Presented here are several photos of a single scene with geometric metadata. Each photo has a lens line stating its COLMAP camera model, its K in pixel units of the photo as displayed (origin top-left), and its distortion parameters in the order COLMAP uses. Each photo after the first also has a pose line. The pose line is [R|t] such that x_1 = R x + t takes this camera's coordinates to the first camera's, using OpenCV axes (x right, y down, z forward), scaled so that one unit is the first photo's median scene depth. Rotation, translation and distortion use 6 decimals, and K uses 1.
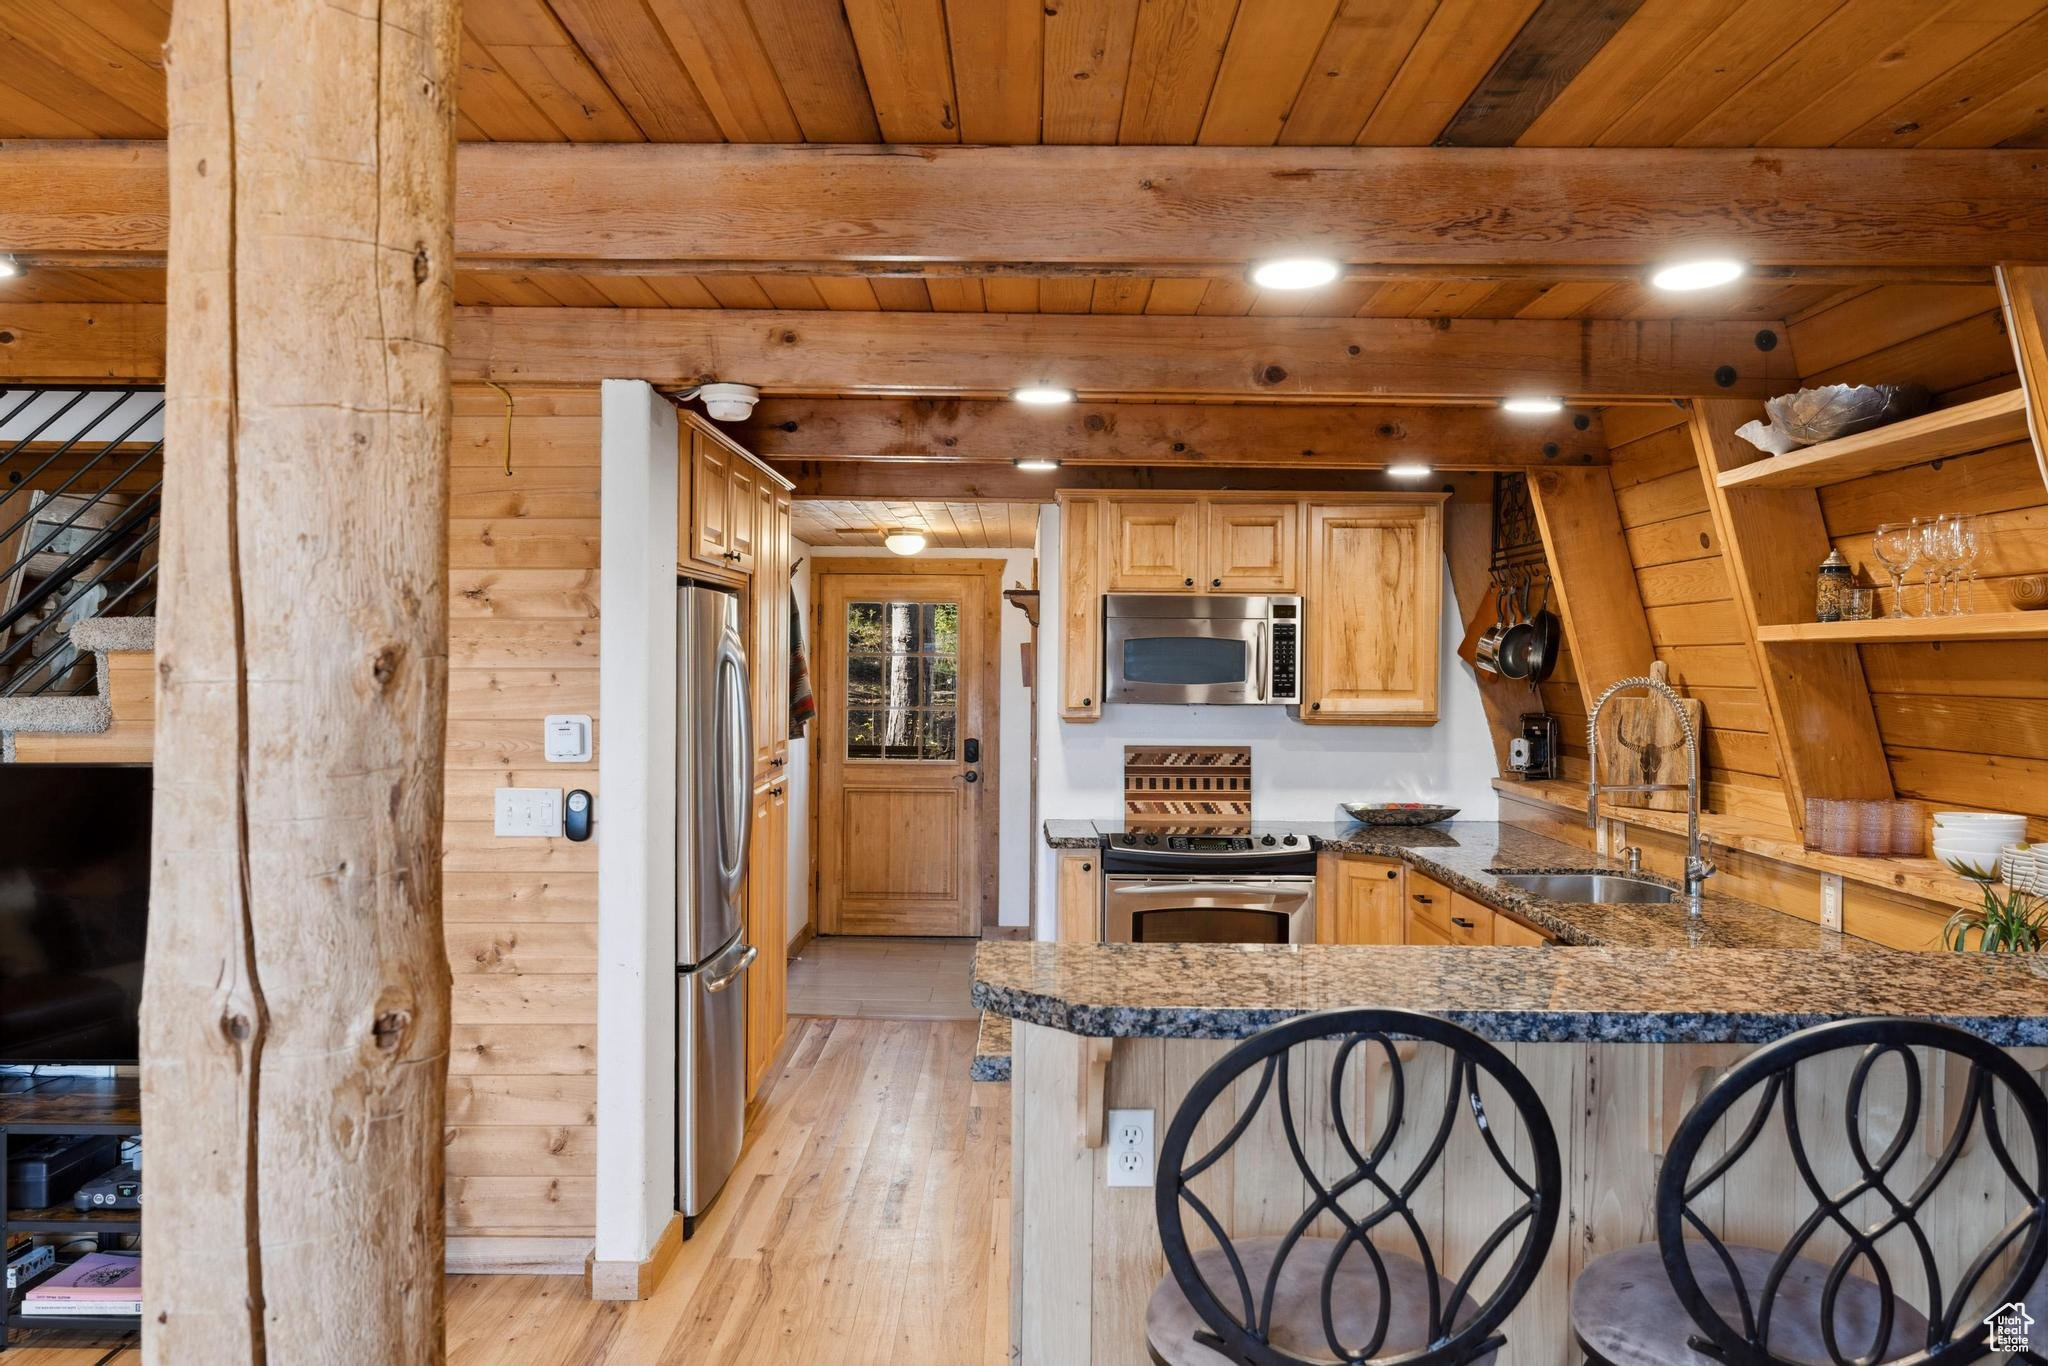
lens RADIAL K [[1533.1, 0, 1024.0], [0, 1533.1, 683.0], [0, 0, 1]] dist [0.011641, 0.002359]
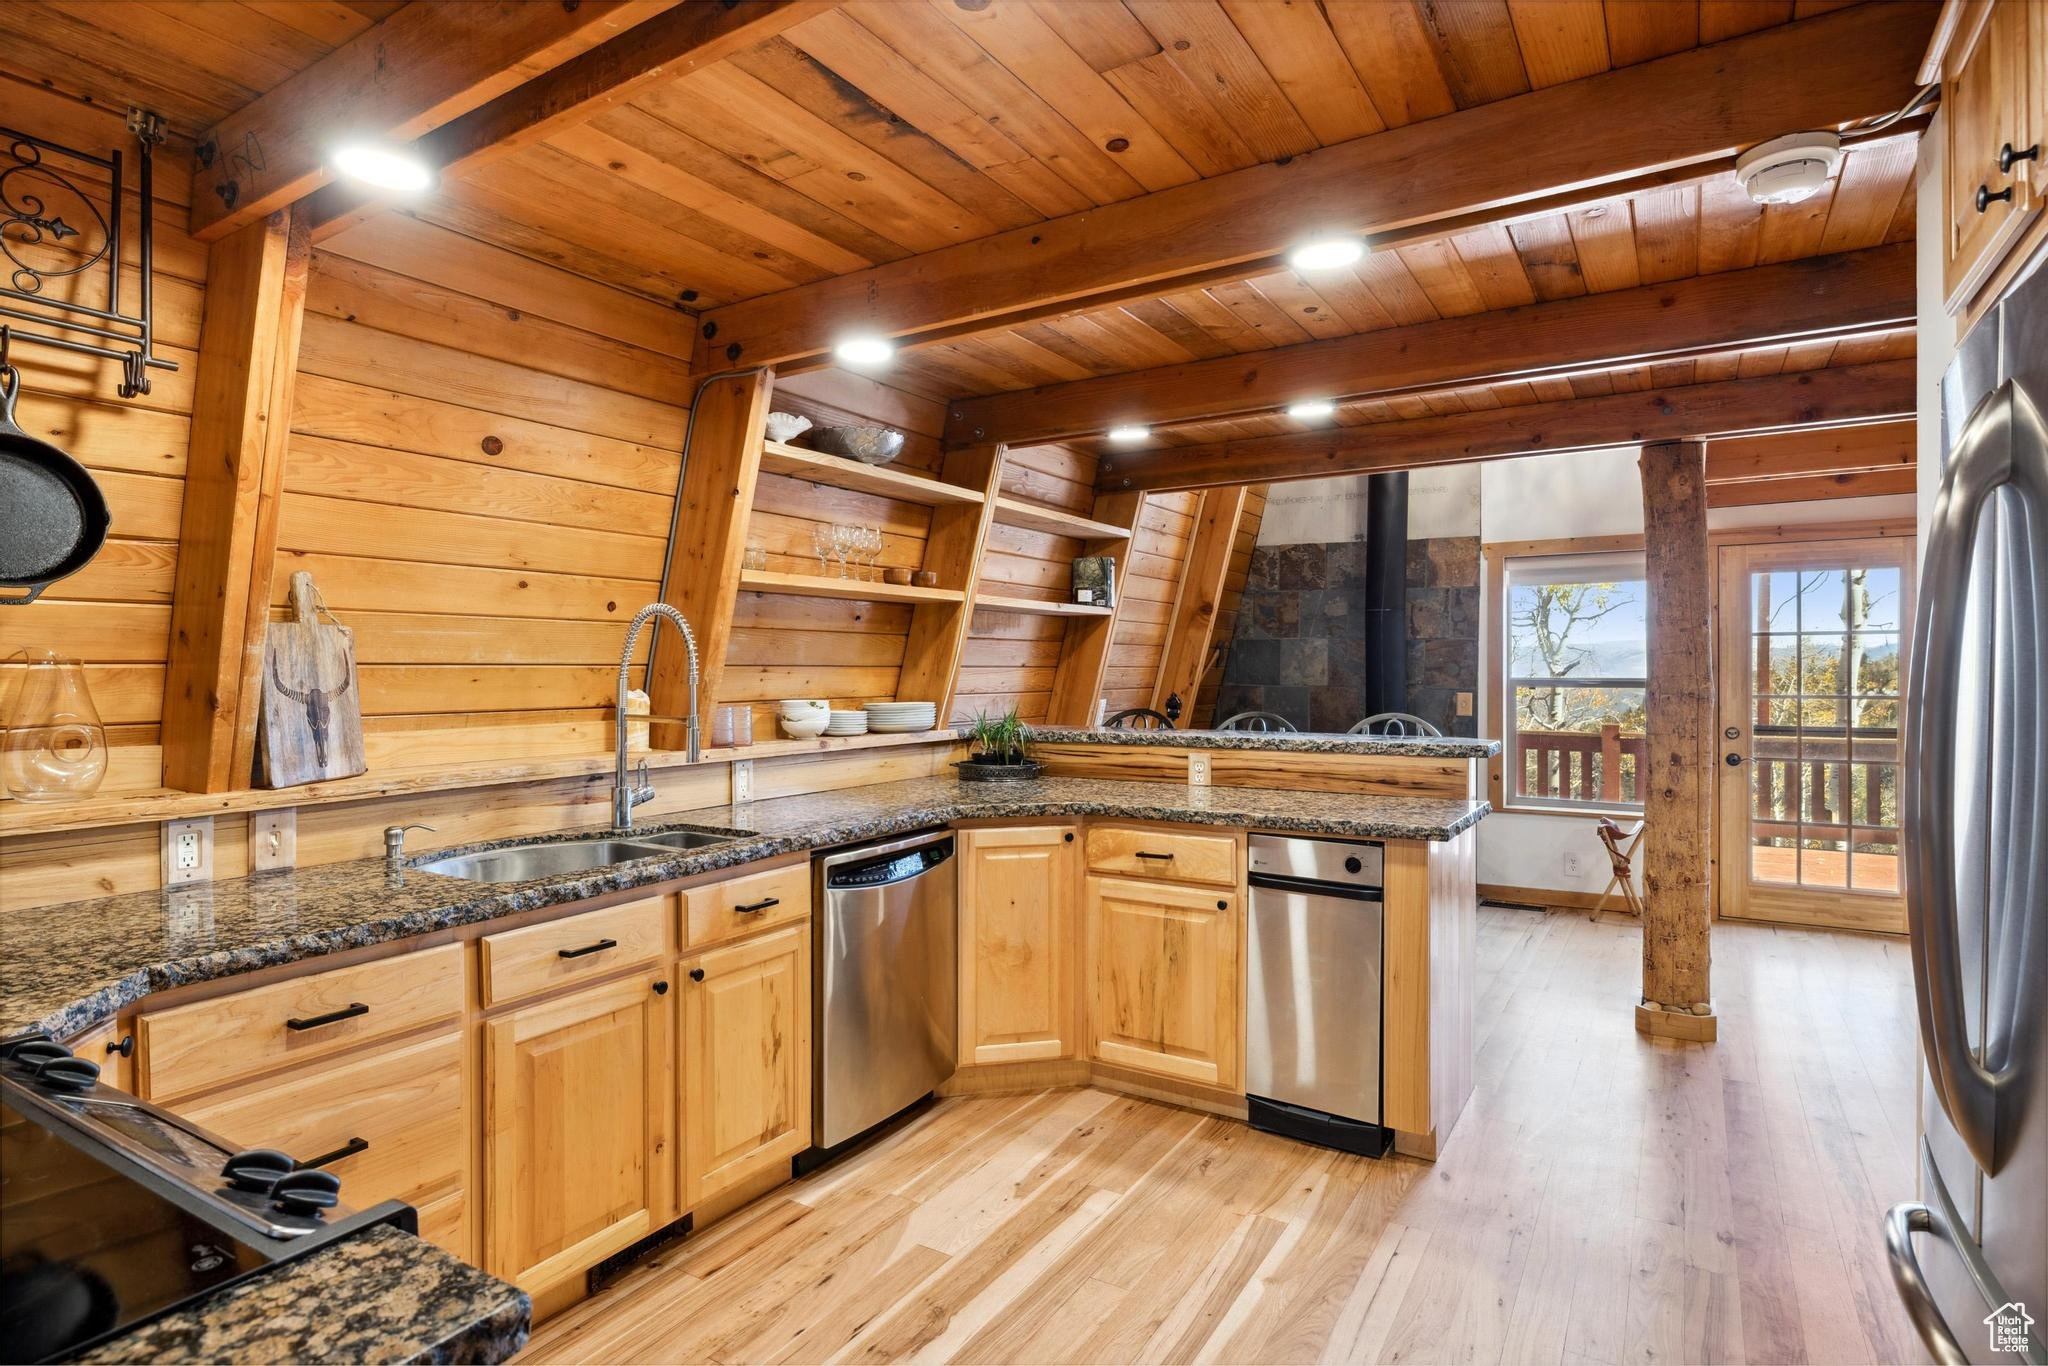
lens RADIAL K [[1053.2, 0, 1024.0], [0, 1053.2, 683.0], [0, 0, 1]] dist [-0.002588, -0.000179]
pose [[-0.853925, -0.013472, 0.520221, -0.147183], [0.000764, 0.999631, 0.027141, 0.031257], [-0.520395, 0.023574, -0.853600, 1.603893]]
